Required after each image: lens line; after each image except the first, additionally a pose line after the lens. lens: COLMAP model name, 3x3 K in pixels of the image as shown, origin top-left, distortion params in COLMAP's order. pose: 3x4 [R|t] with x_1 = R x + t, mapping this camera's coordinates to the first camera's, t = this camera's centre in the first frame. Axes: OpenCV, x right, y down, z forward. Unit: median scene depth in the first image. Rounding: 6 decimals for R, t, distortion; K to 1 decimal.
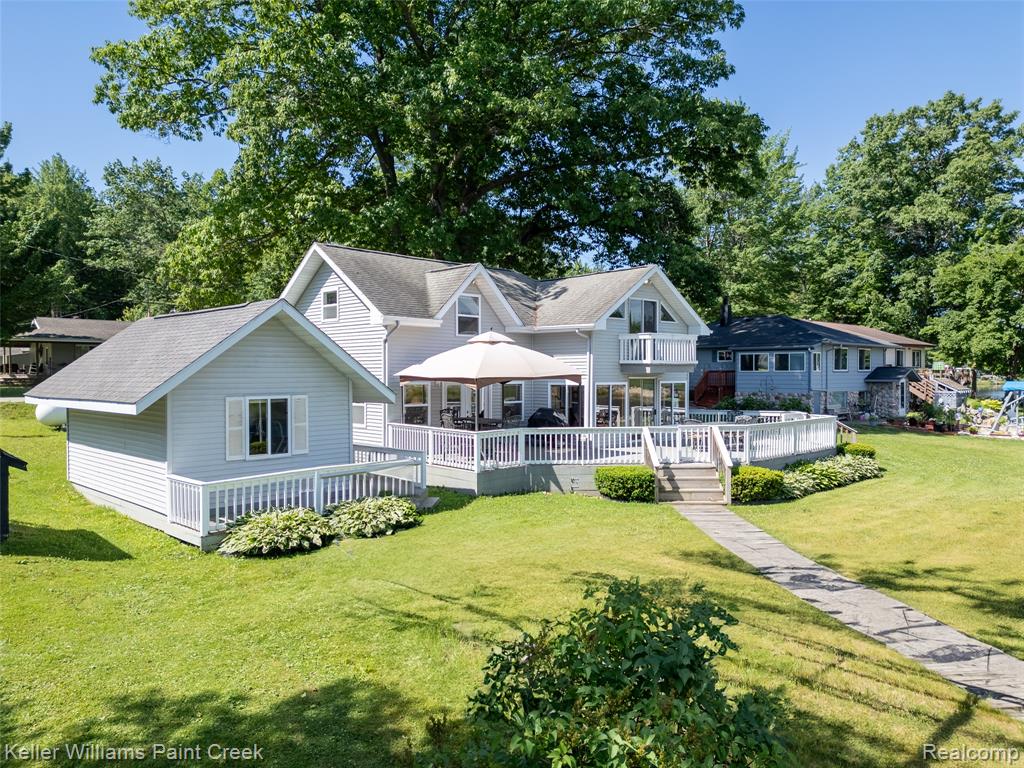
lens RADIAL K [[715.6, 0, 514.6], [0, 715.6, 384.3], [0, 0, 1]] dist [0.070950, -0.075092]
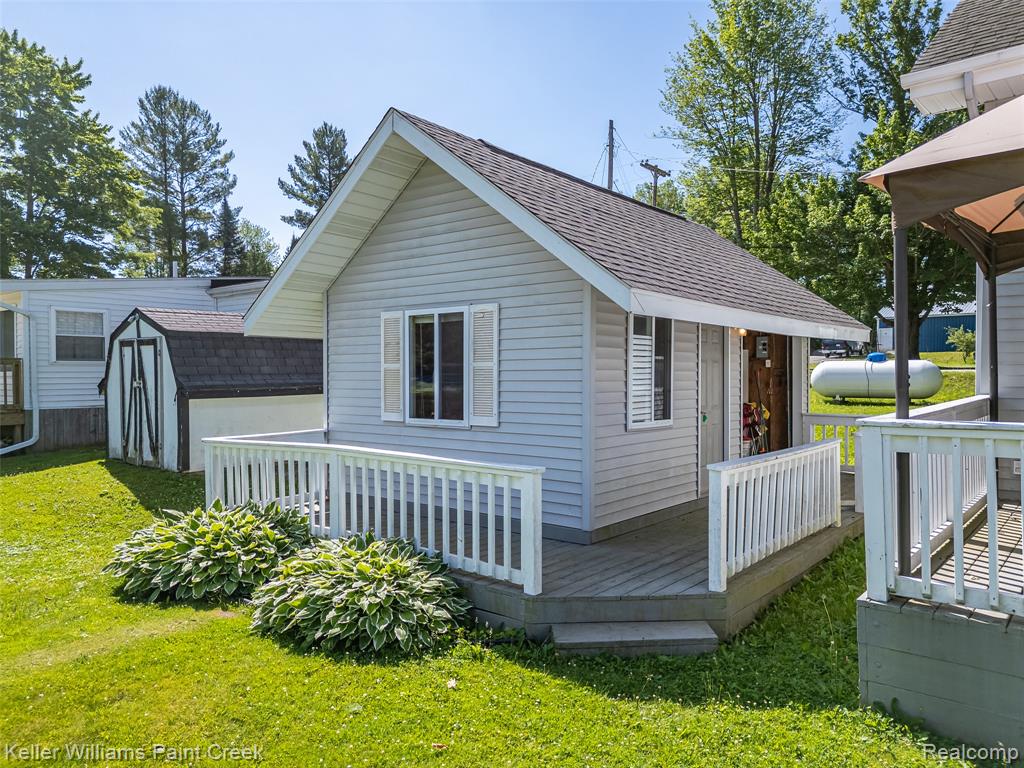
lens RADIAL K [[715.6, 0, 514.6], [0, 715.6, 384.3], [0, 0, 1]] dist [0.070950, -0.075092]
pose [[0.085218, 0.015859, -0.996236, 0.113185], [-0.016529, 0.999758, 0.014501, 0.038287], [0.996225, 0.015231, 0.085459, 0.613376]]
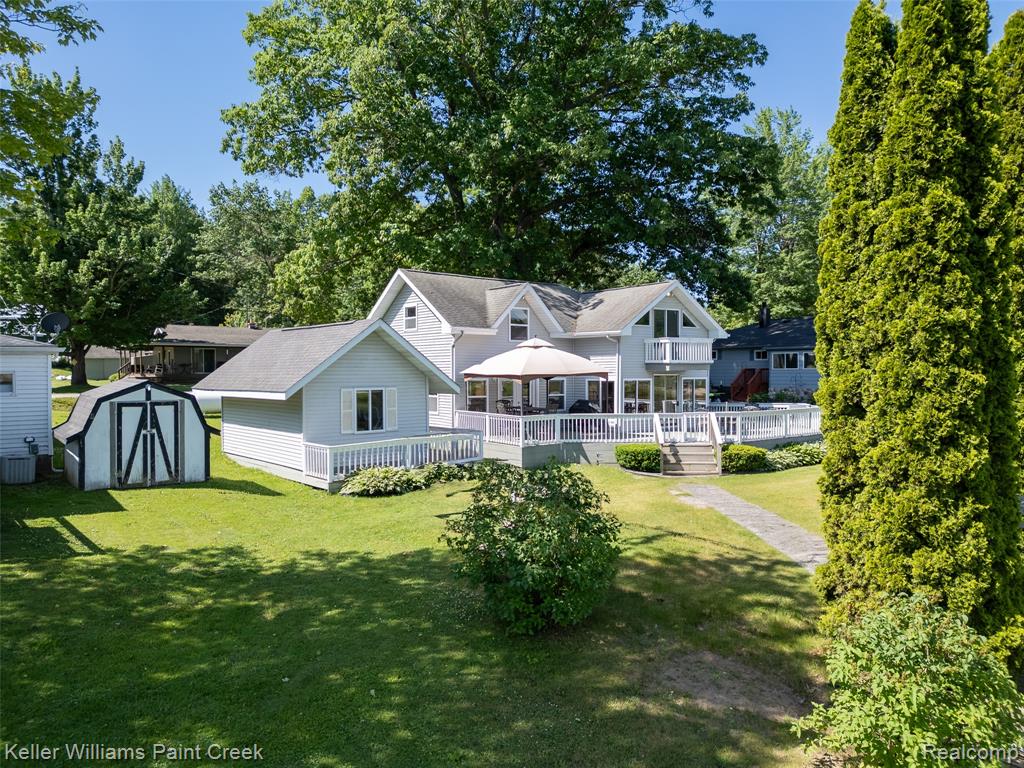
lens RADIAL K [[715.6, 0, 514.6], [0, 715.6, 384.3], [0, 0, 1]] dist [0.070950, -0.075092]
pose [[0.995213, -0.001016, -0.097729, 0.043049], [0.001214, 0.999997, 0.001965, 0.004062], [0.097727, -0.002074, 0.995211, -0.208812]]
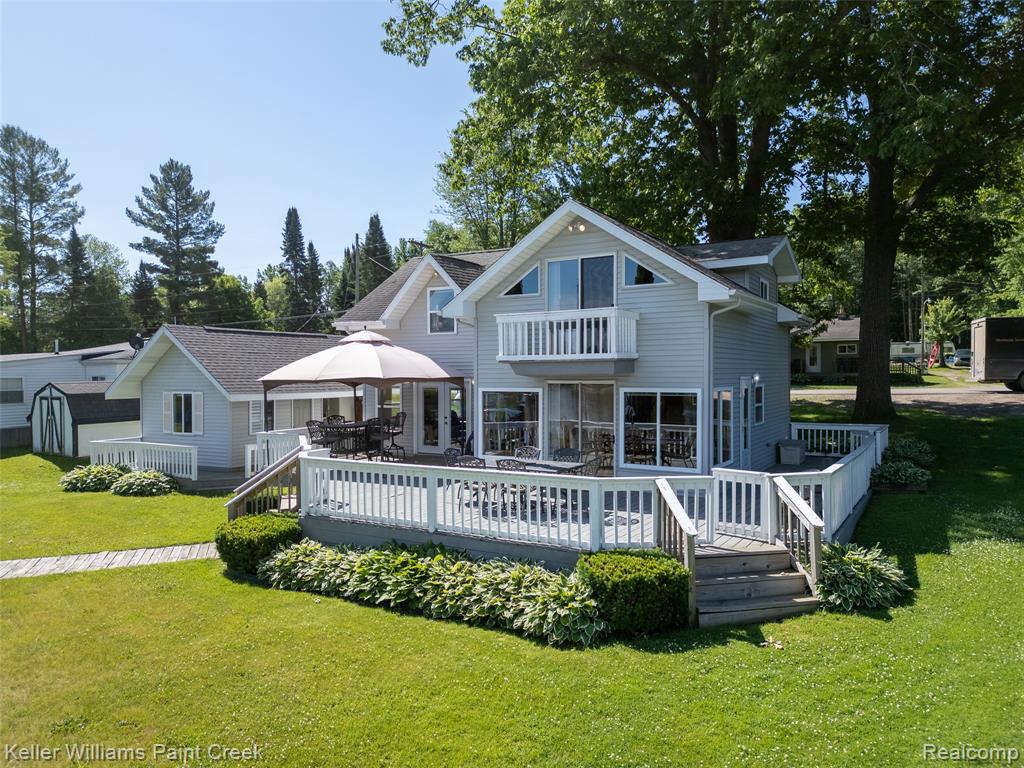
lens RADIAL K [[708.8, 0, 510.1], [0, 708.8, 388.5], [0, 0, 1]] dist [0.083584, -0.079577]
pose [[0.250894, 0.018409, -0.967839, 0.735786], [-0.011203, 0.999807, 0.016113, -0.012639], [0.967950, 0.006800, 0.251052, 0.770769]]
